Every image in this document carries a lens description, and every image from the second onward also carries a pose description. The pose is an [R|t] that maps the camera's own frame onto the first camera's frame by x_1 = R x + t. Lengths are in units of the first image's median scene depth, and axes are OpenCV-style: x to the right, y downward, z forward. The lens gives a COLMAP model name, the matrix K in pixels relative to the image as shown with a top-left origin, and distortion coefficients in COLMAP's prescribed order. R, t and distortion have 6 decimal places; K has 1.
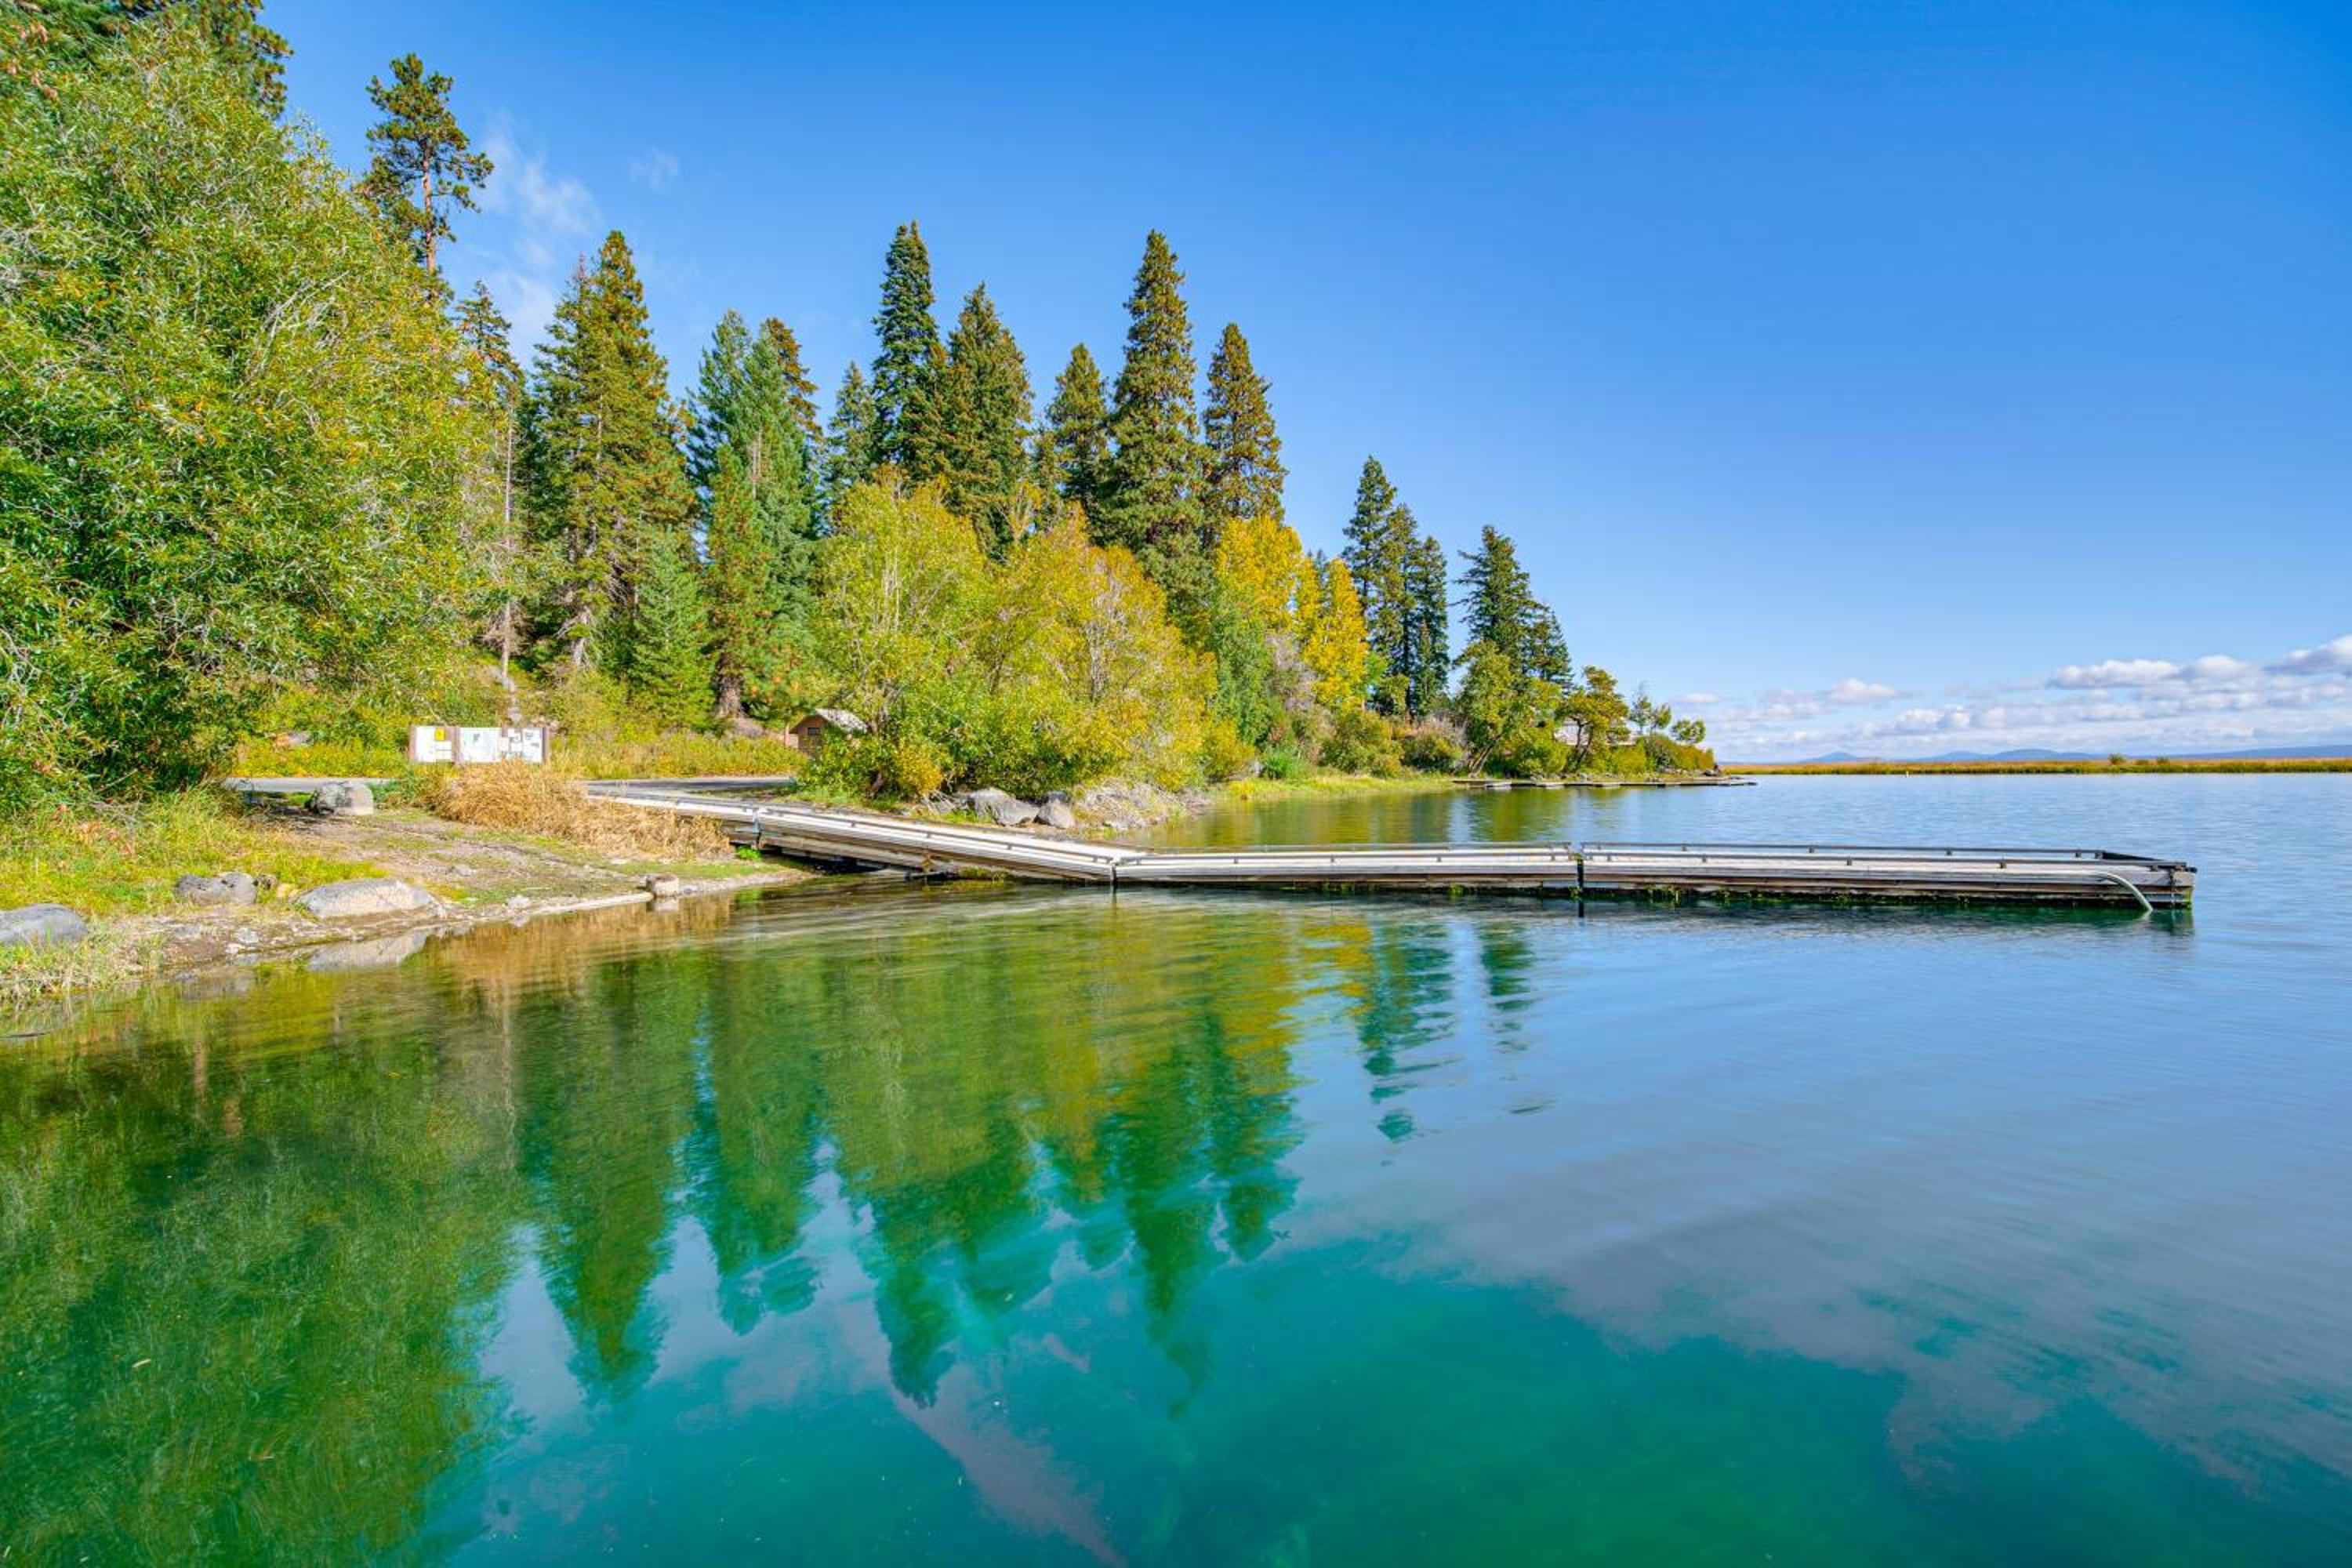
lens RADIAL K [[1070.2, 0, 1165.5], [0, 1070.2, 837.2], [0, 0, 1]] dist [-0.014860, -0.000985]
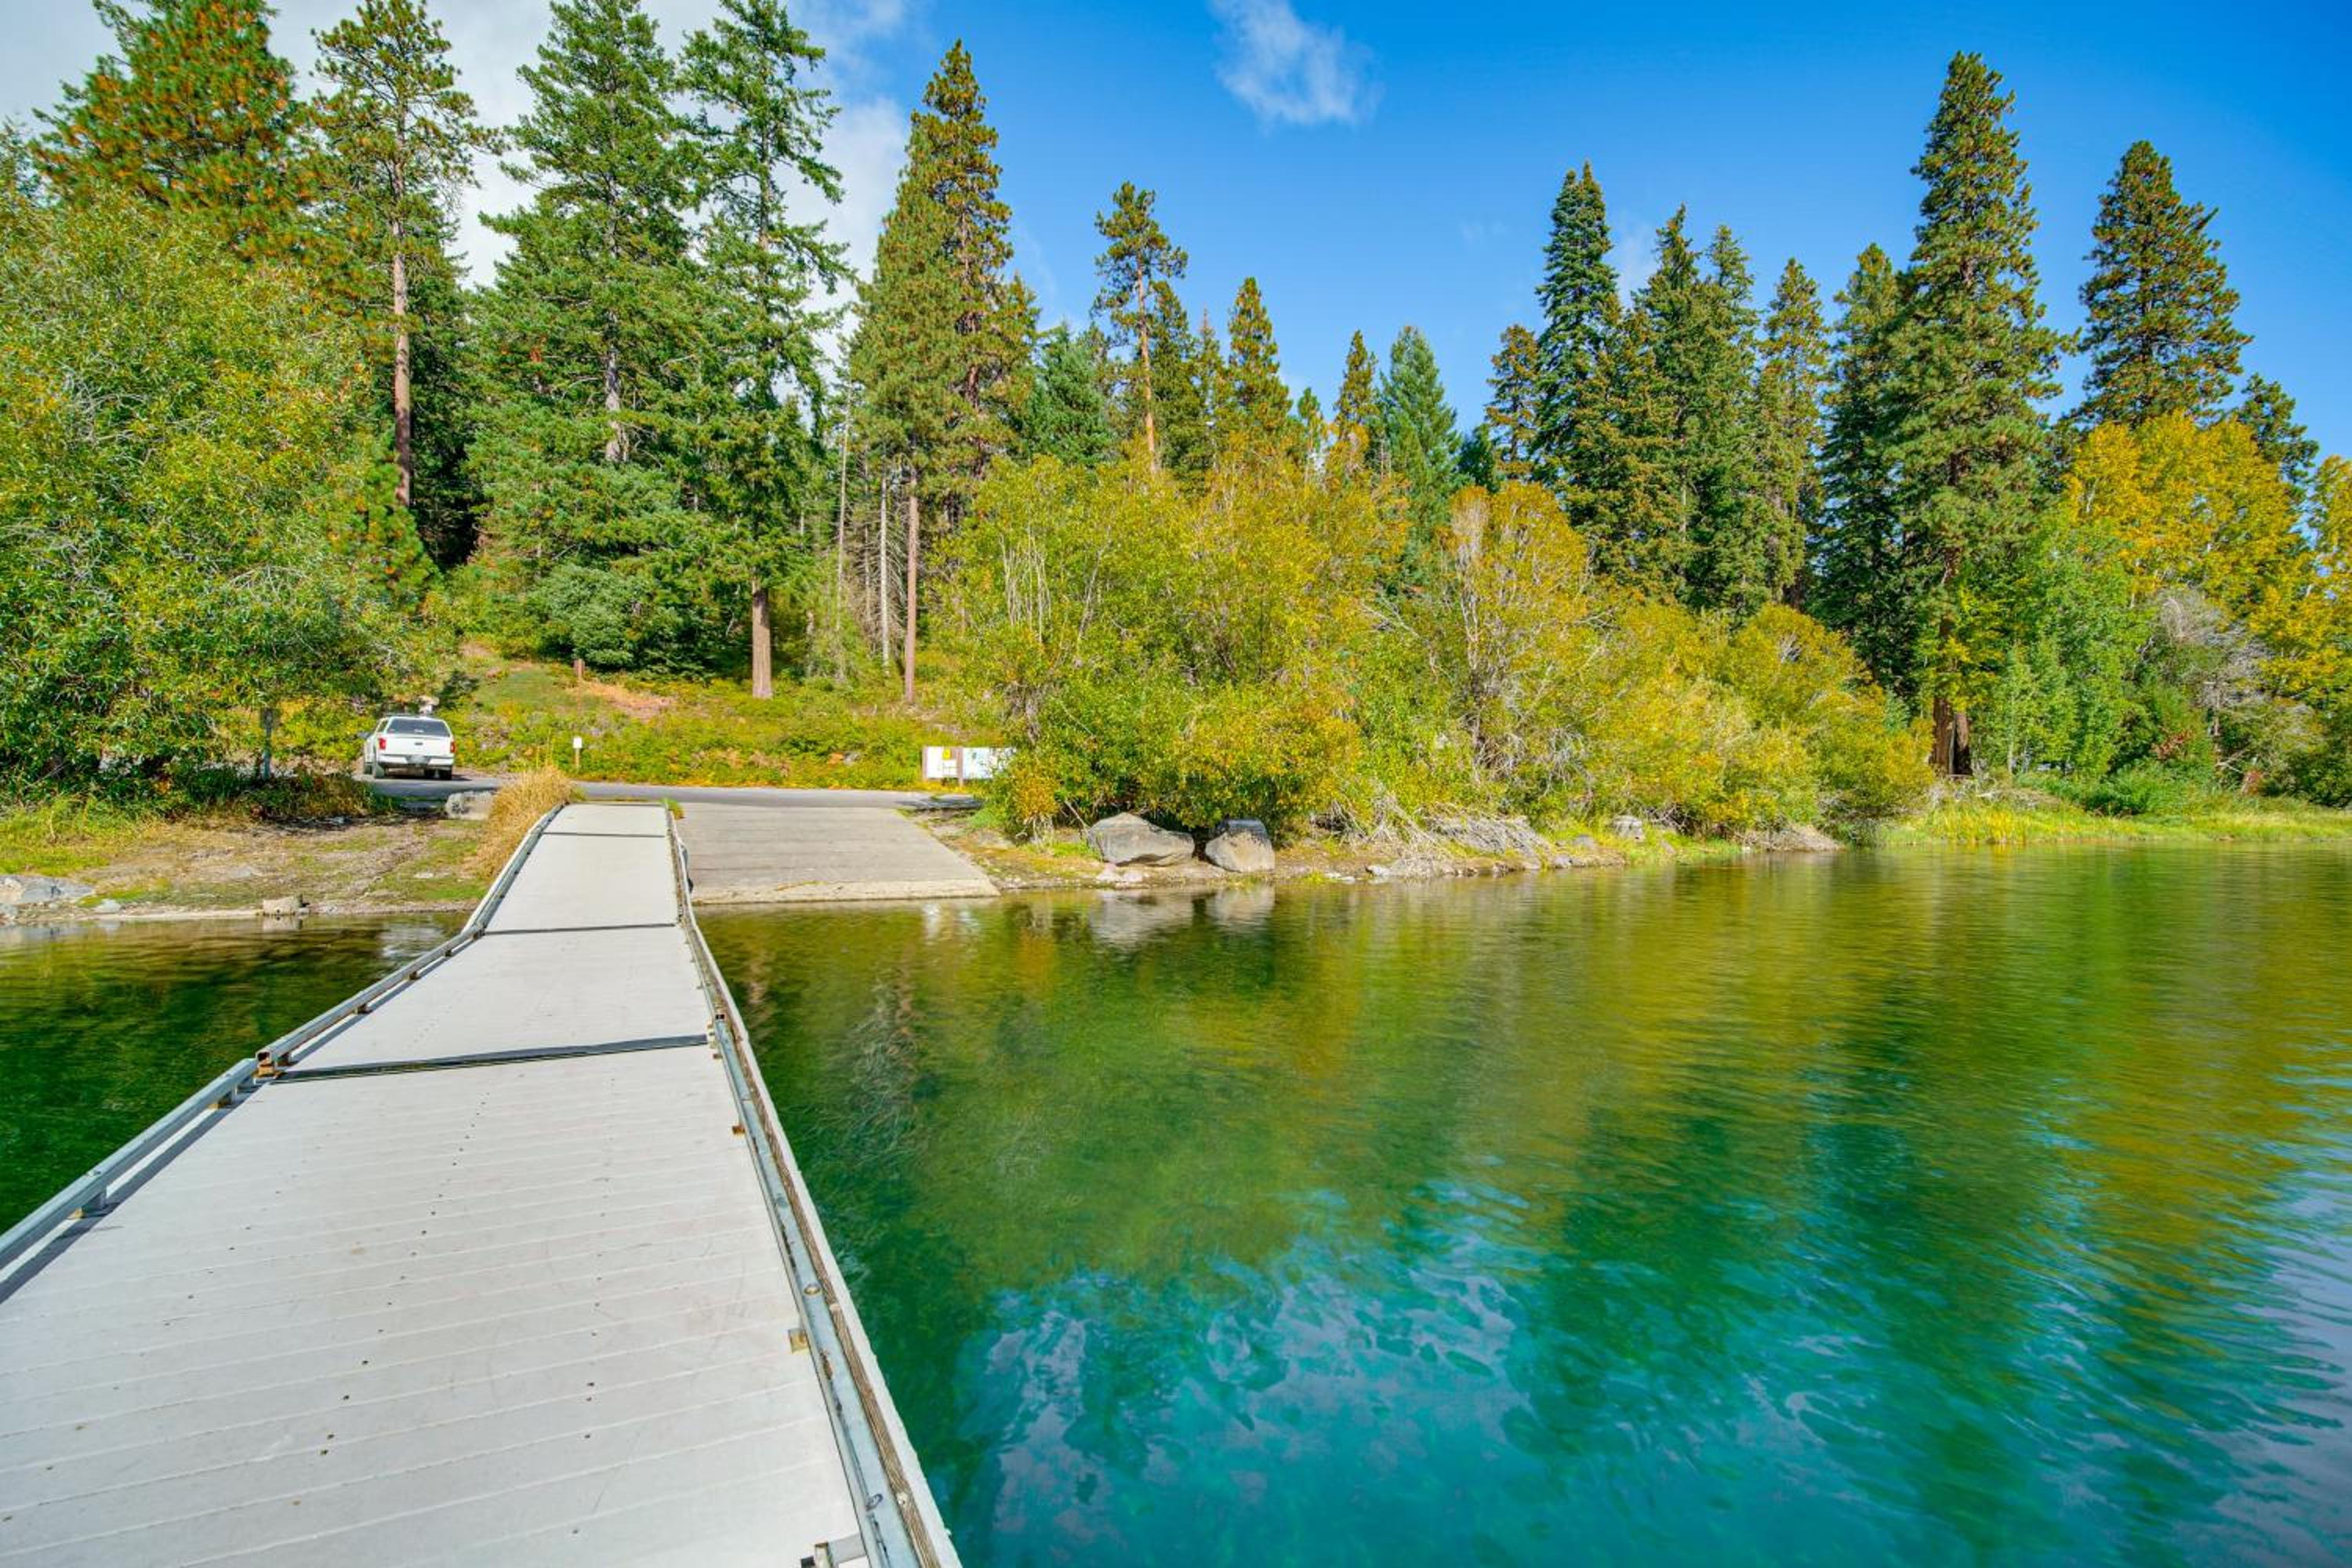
lens RADIAL K [[1070.2, 0, 1165.5], [0, 1070.2, 837.2], [0, 0, 1]] dist [-0.014860, -0.000985]
pose [[0.719086, 0.043113, -0.693582, 0.118382], [-0.057159, 0.998361, 0.002796, -0.009181], [0.692566, 0.037634, 0.720372, 0.131208]]
